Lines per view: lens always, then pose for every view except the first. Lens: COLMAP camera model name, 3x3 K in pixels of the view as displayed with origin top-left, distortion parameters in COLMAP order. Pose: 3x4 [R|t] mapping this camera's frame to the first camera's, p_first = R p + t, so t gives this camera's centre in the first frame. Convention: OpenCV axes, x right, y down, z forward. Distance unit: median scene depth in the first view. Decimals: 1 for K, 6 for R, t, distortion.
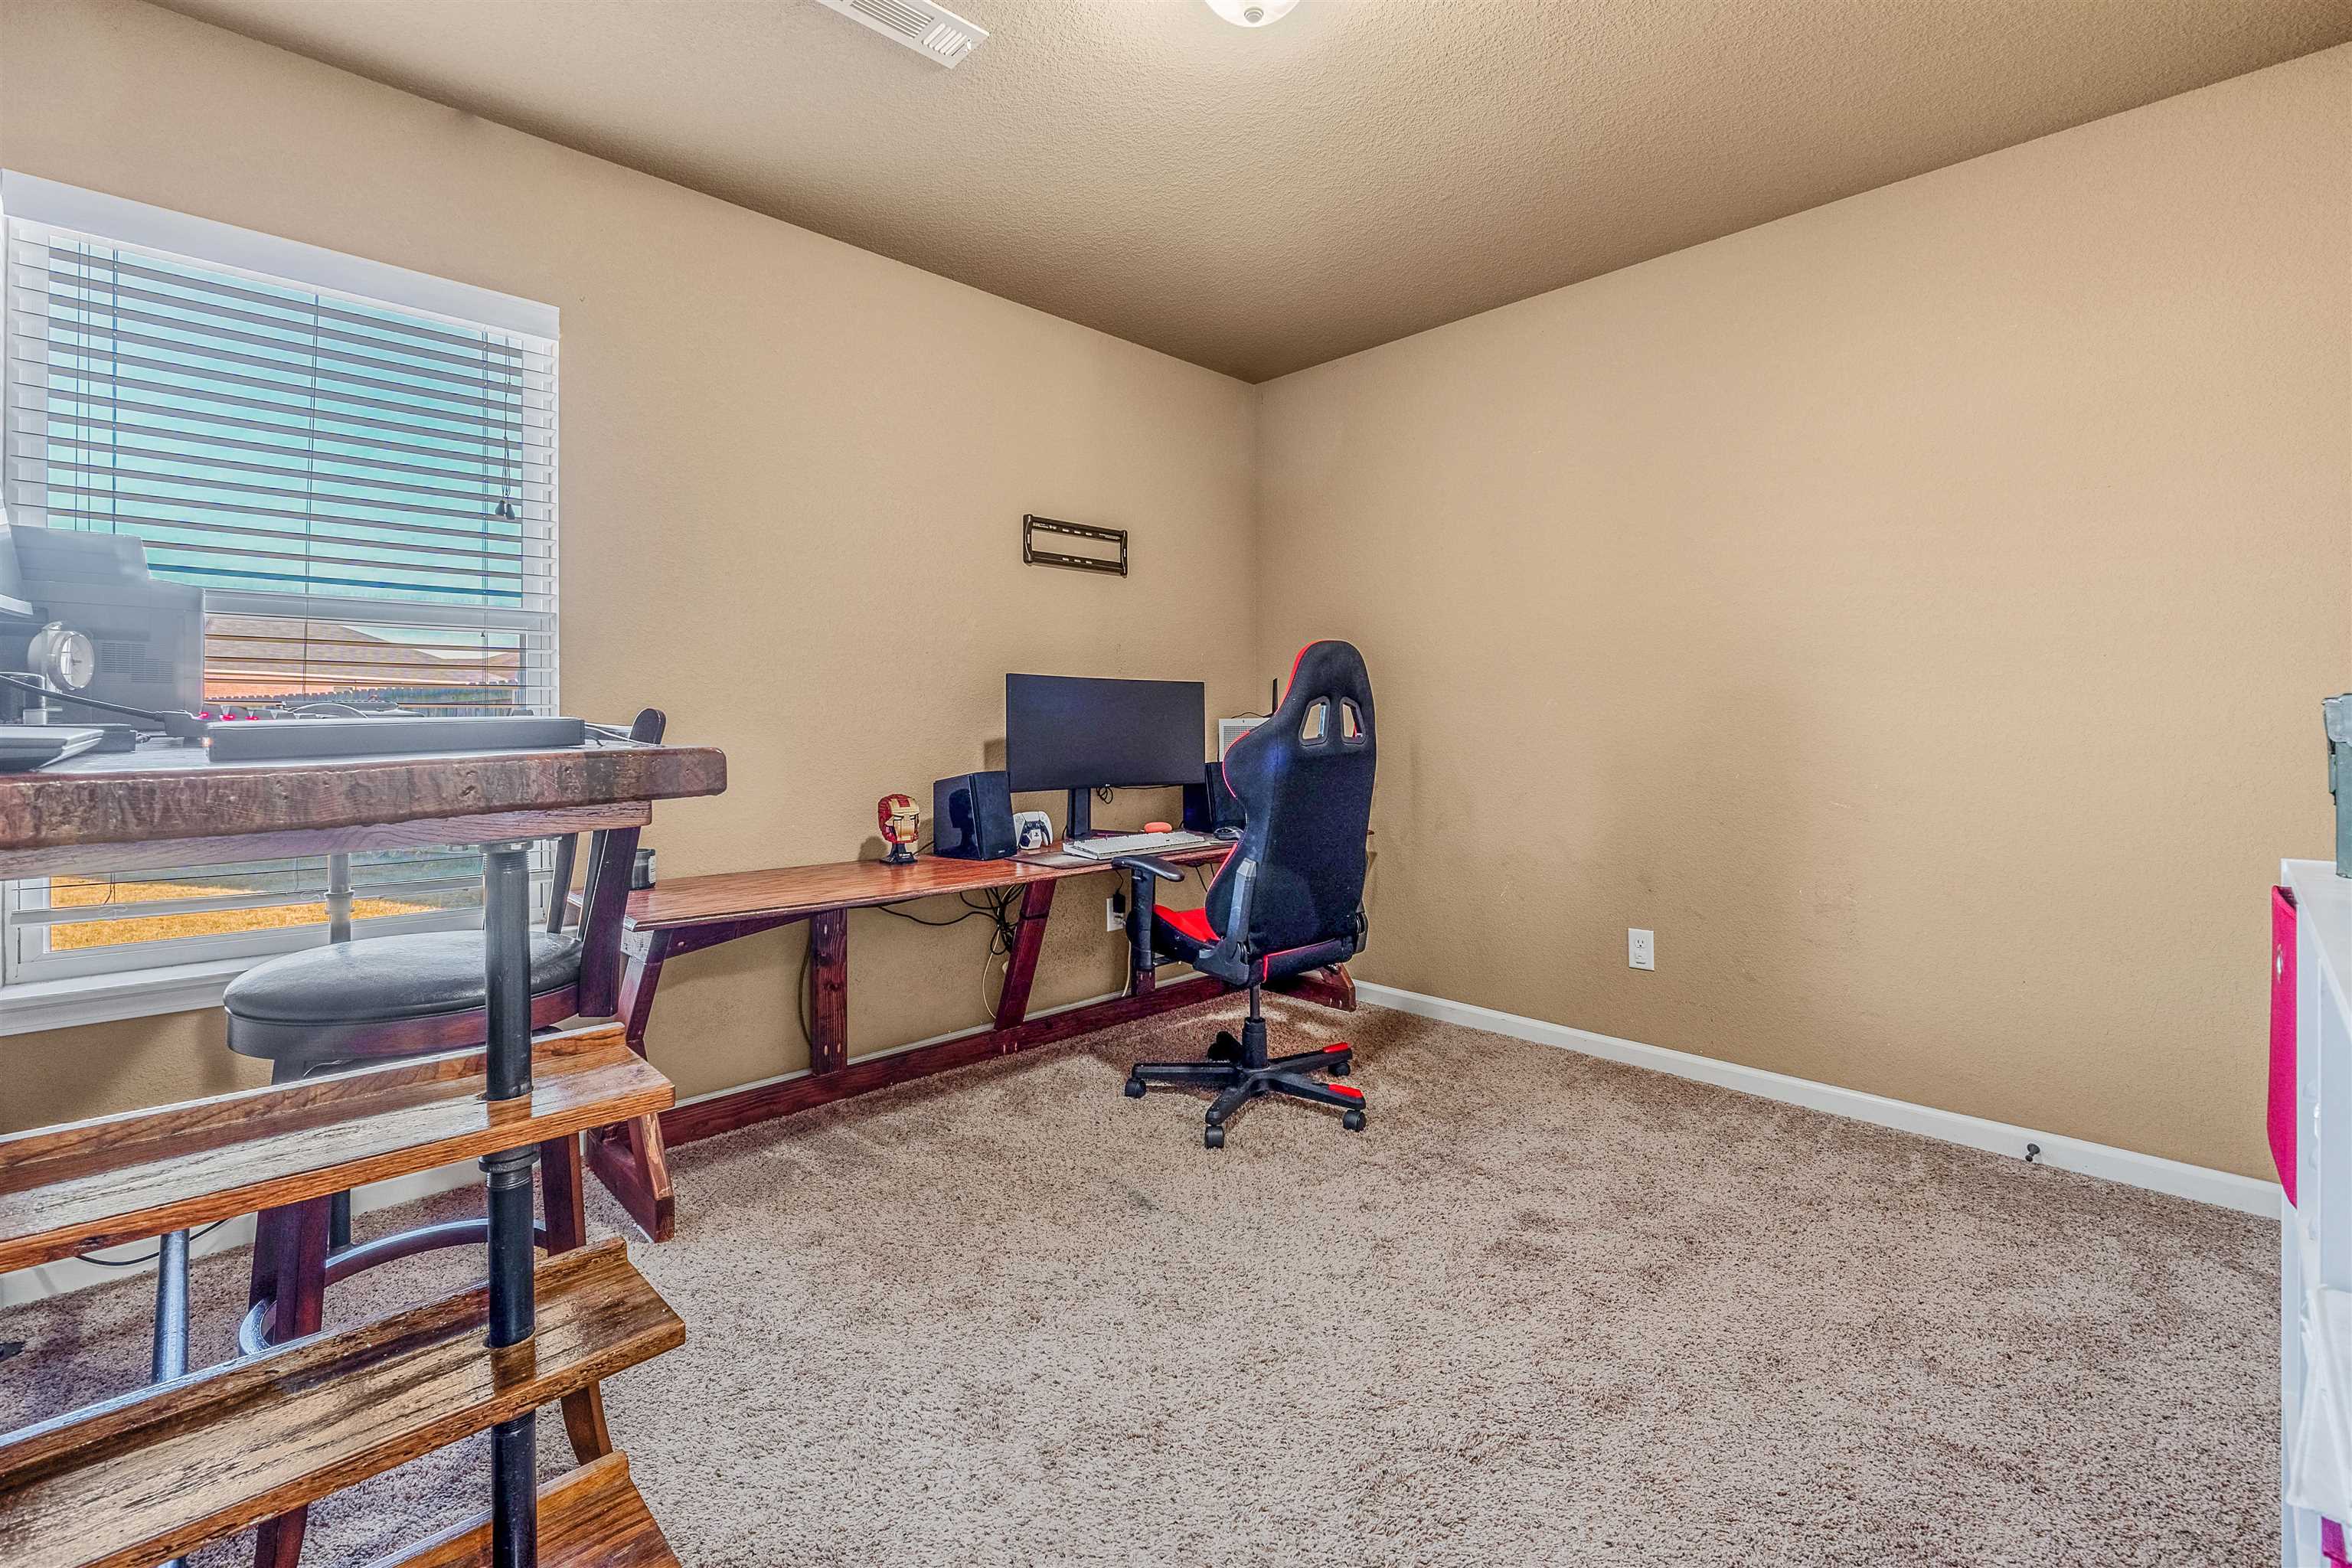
lens RADIAL K [[1005.3, 0, 1185.8], [0, 1005.3, 773.0], [0, 0, 1]] dist [0.000042, -0.000700]
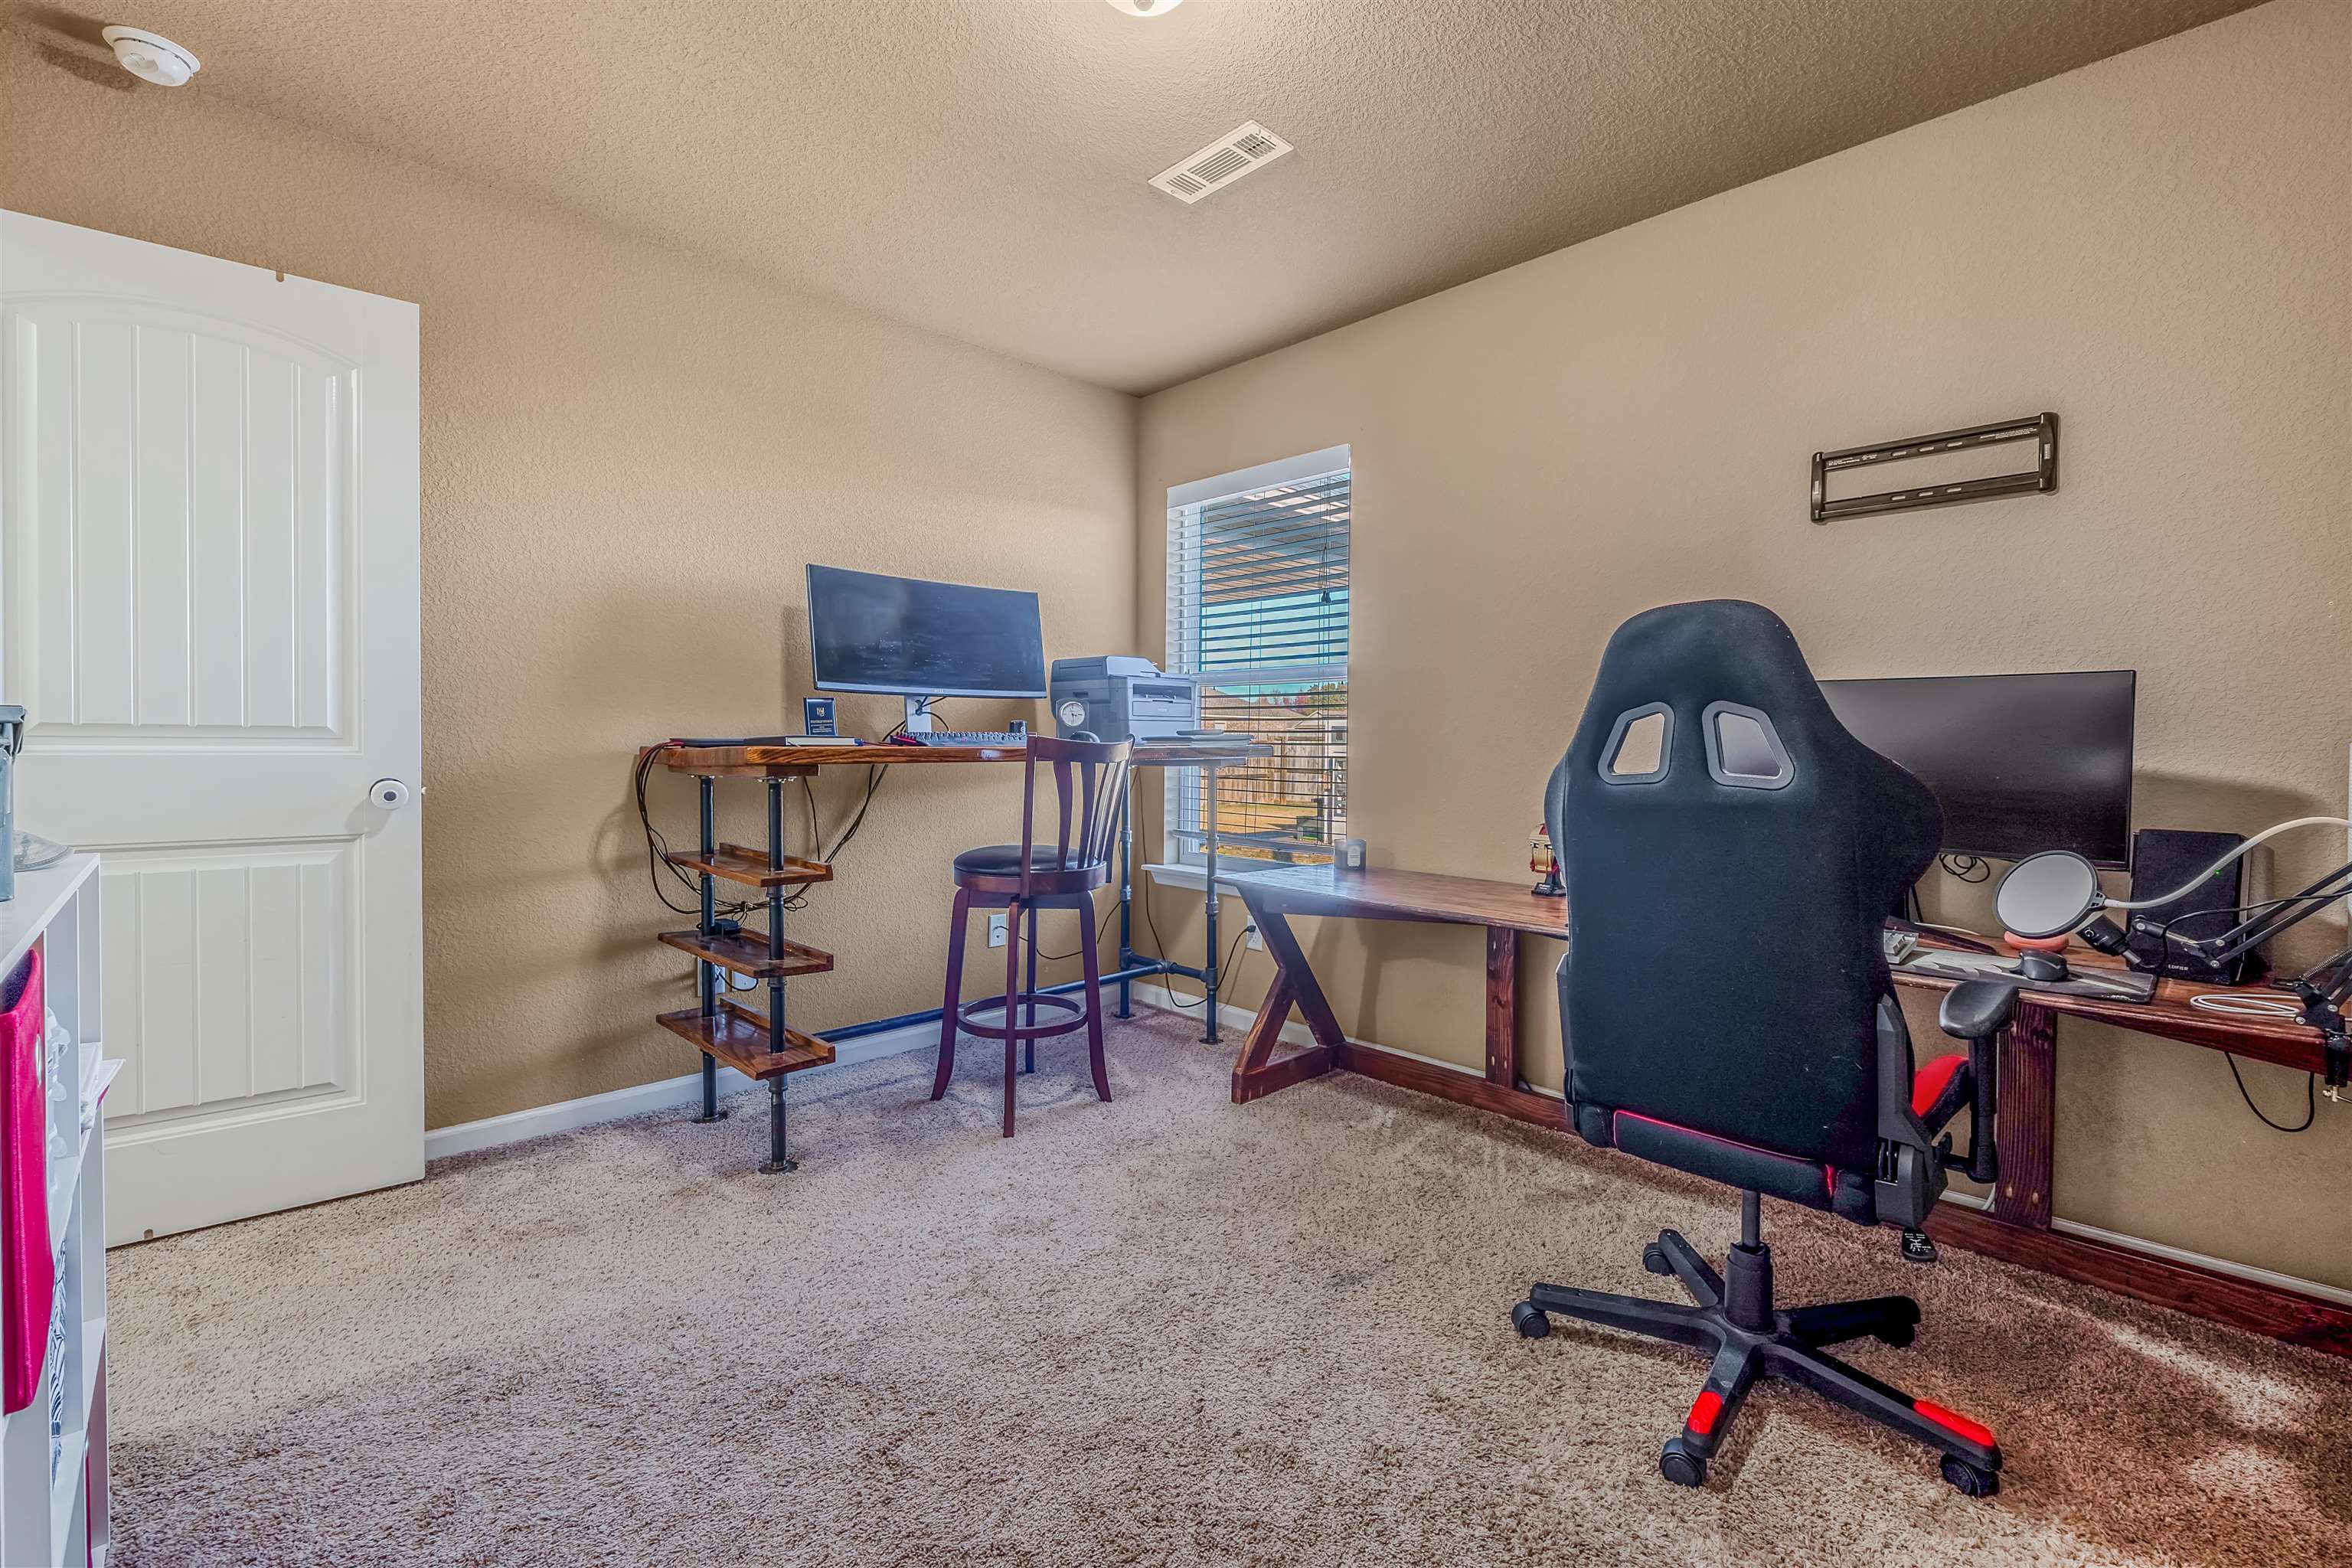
lens RADIAL K [[1005.3, 0, 1185.8], [0, 1005.3, 773.0], [0, 0, 1]] dist [0.000042, -0.000700]
pose [[-0.012408, 0.026785, -0.999564, 0.739446], [-0.048225, 0.998462, 0.027354, -0.037910], [0.998759, 0.048543, -0.011098, 0.737846]]
